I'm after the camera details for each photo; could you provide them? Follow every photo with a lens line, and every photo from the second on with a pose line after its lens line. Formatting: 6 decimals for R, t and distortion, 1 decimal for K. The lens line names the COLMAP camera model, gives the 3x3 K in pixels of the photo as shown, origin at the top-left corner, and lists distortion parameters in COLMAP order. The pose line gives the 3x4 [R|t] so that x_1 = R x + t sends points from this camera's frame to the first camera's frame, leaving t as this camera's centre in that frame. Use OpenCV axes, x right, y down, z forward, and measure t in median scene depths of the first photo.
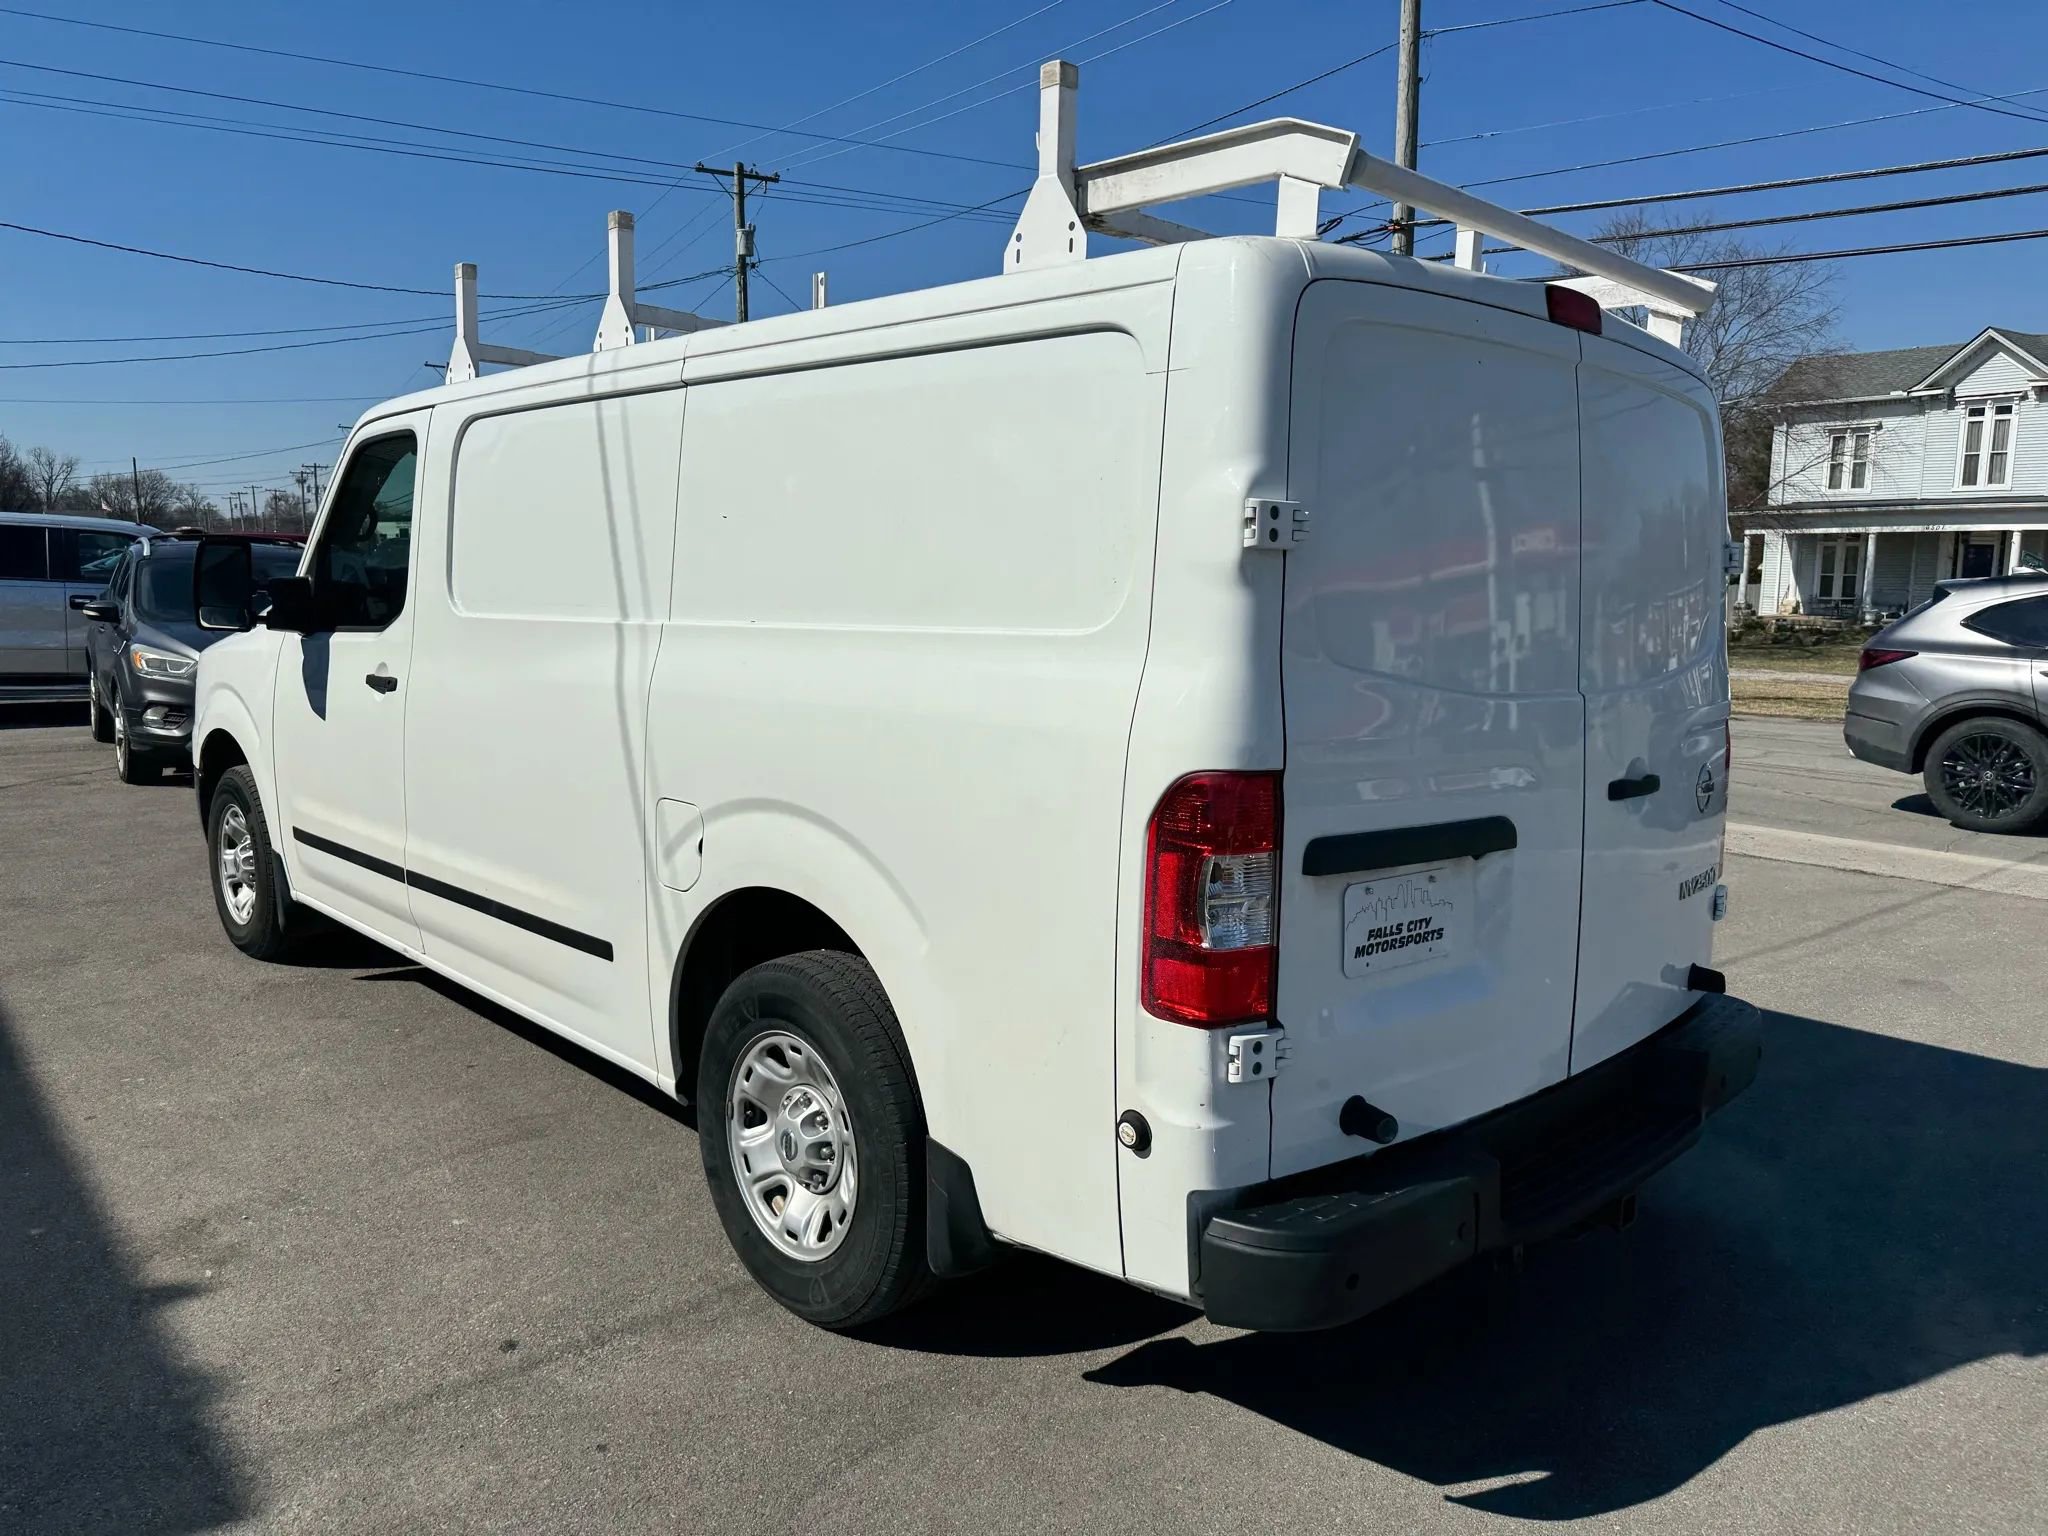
lens RADIAL K [[1446.1, 0, 1010.3], [0, 1446.1, 764.2], [0, 0, 1]] dist [0.023249, -0.030142]
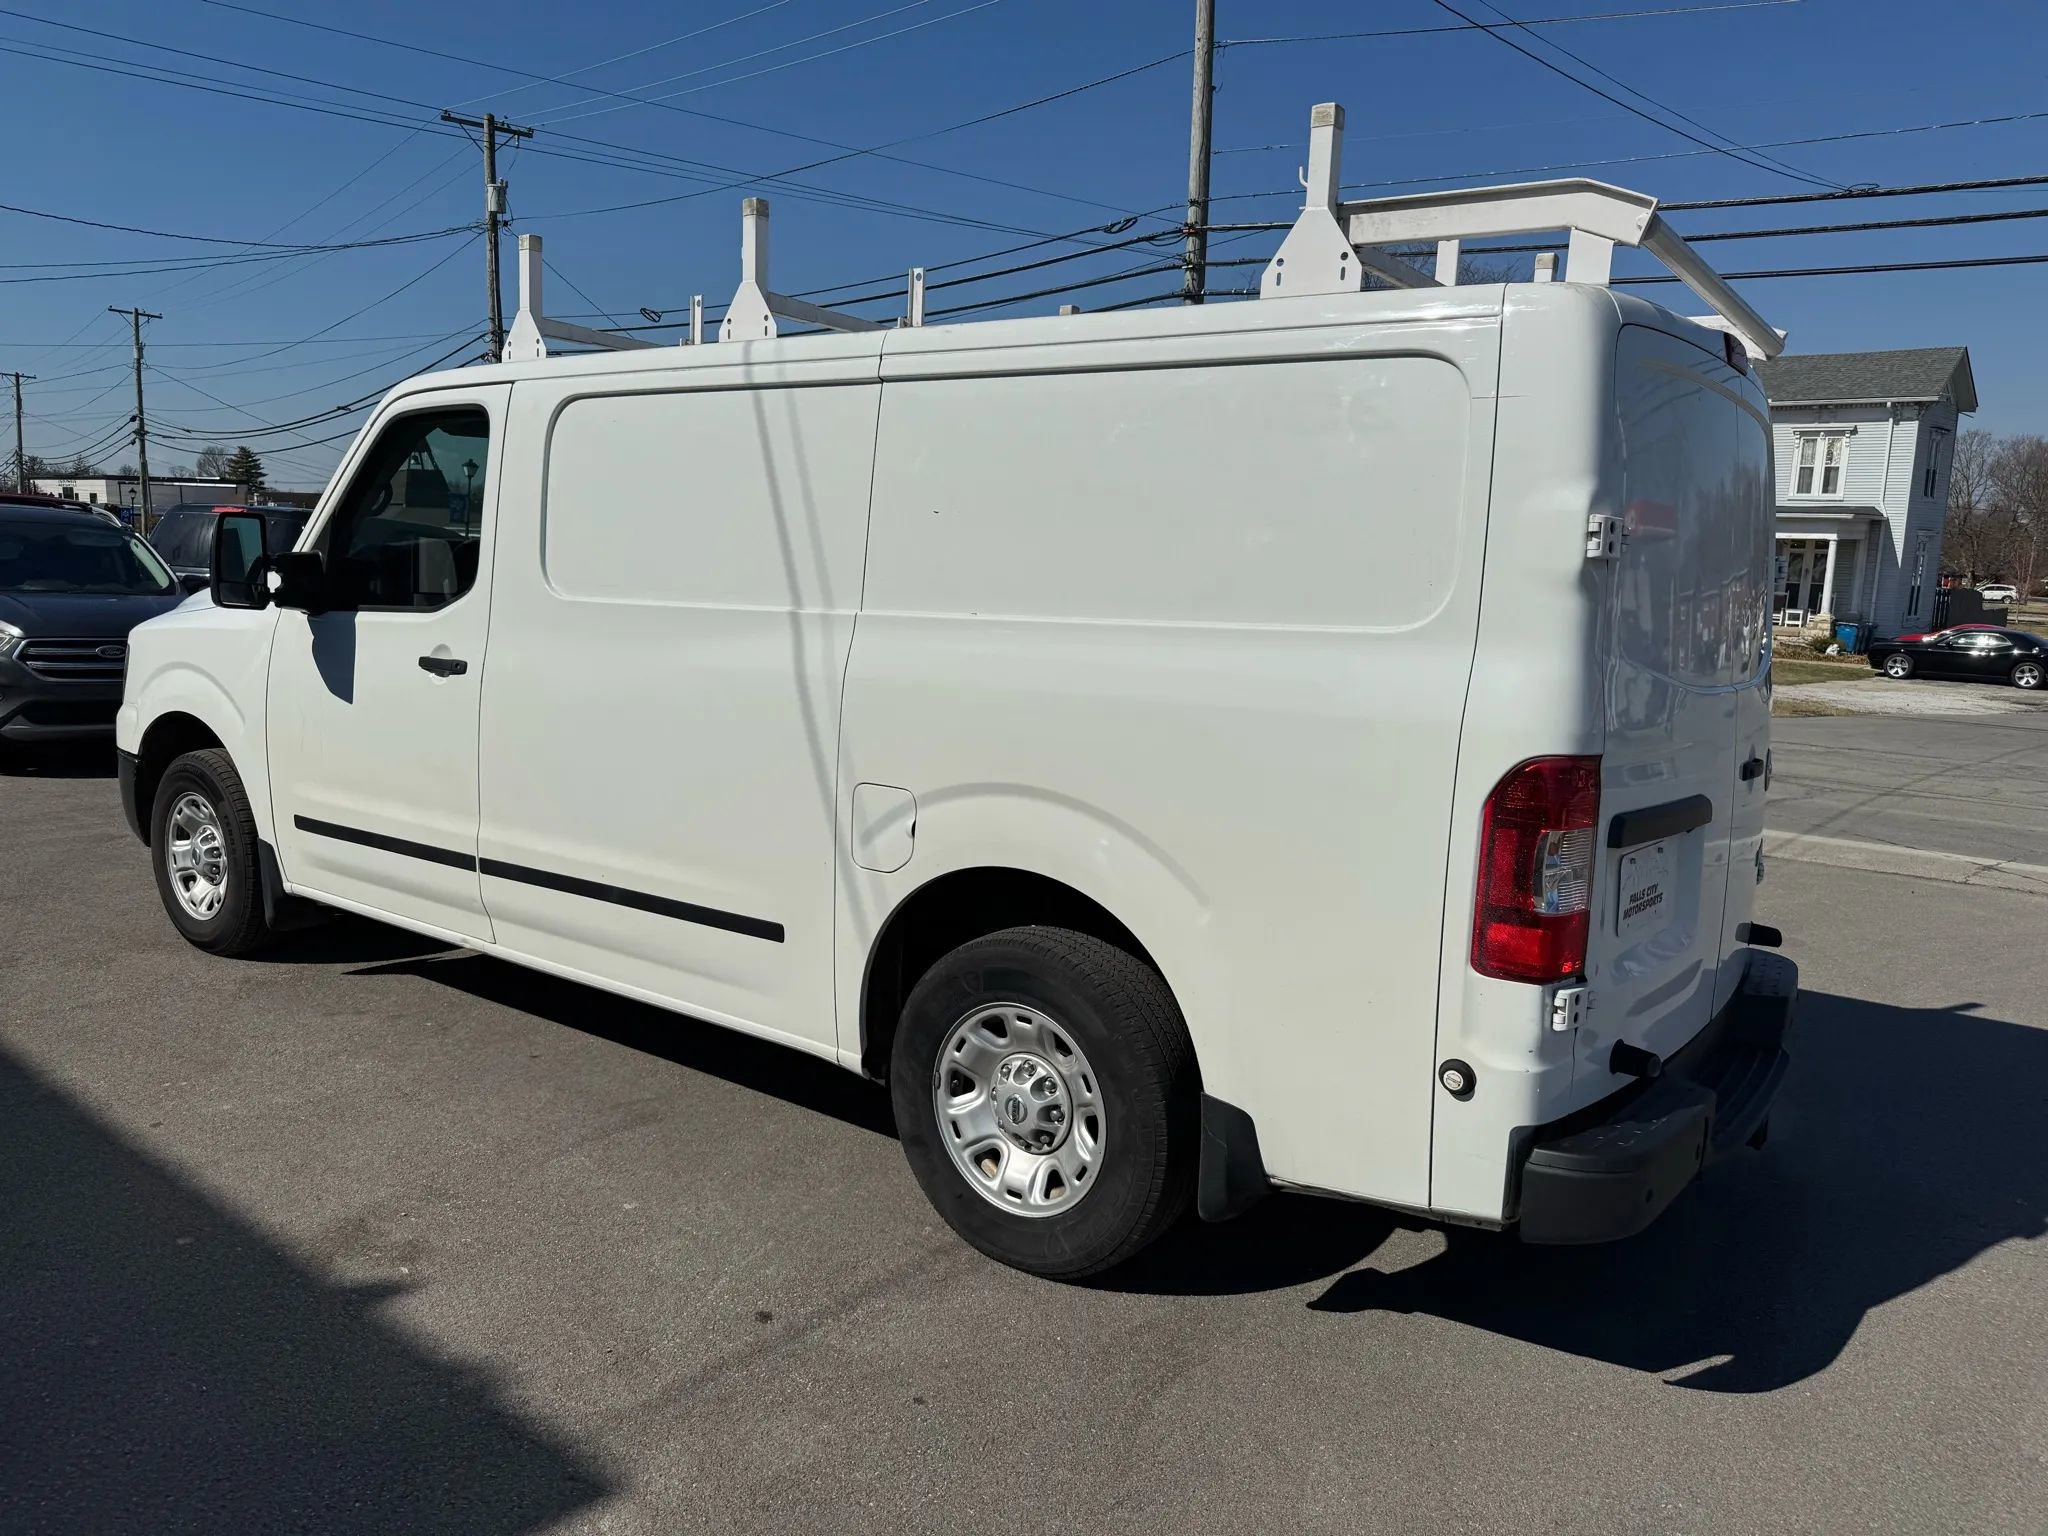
lens RADIAL K [[1446.1, 0, 1008.3], [0, 1446.1, 776.9], [0, 0, 1]] dist [0.023249, -0.030142]
pose [[0.983996, -0.004048, 0.178142, -0.318229], [0.000500, 0.999801, 0.019955, -0.001393], [-0.178187, -0.019547, 0.983802, -0.029233]]
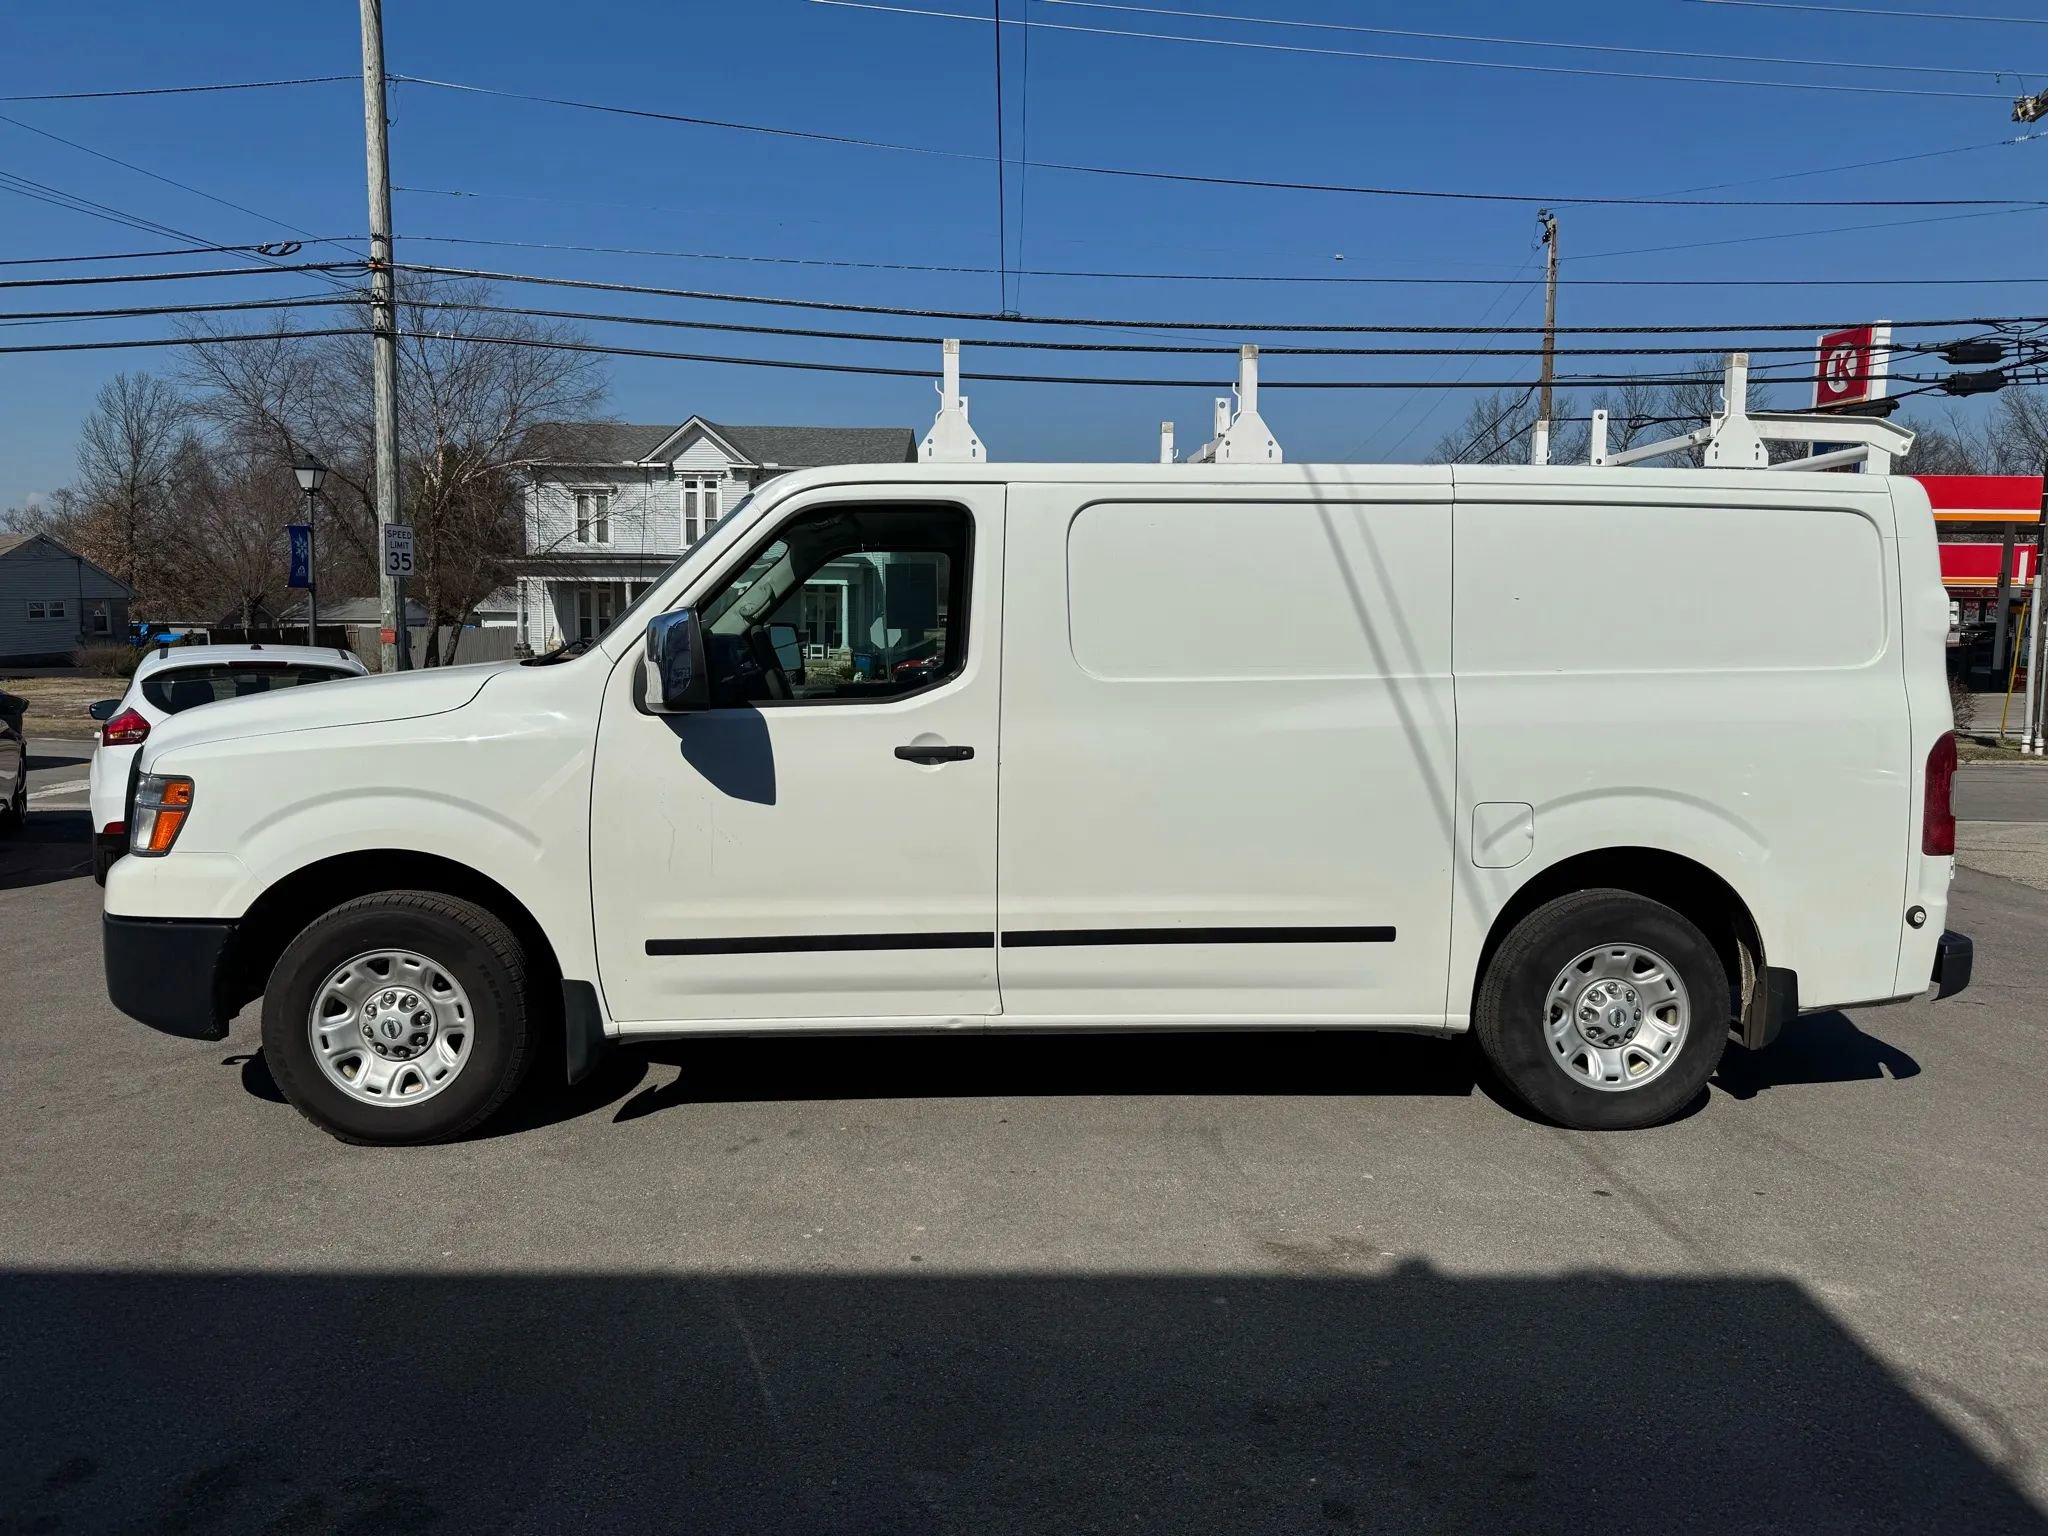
lens RADIAL K [[1446.1, 0, 1017.9], [0, 1446.1, 761.5], [0, 0, 1]] dist [0.023249, -0.030142]
pose [[0.634865, -0.078476, 0.768627, -1.553557], [0.101494, 0.994678, 0.017724, -0.083760], [-0.765928, 0.066759, 0.639451, 0.454723]]
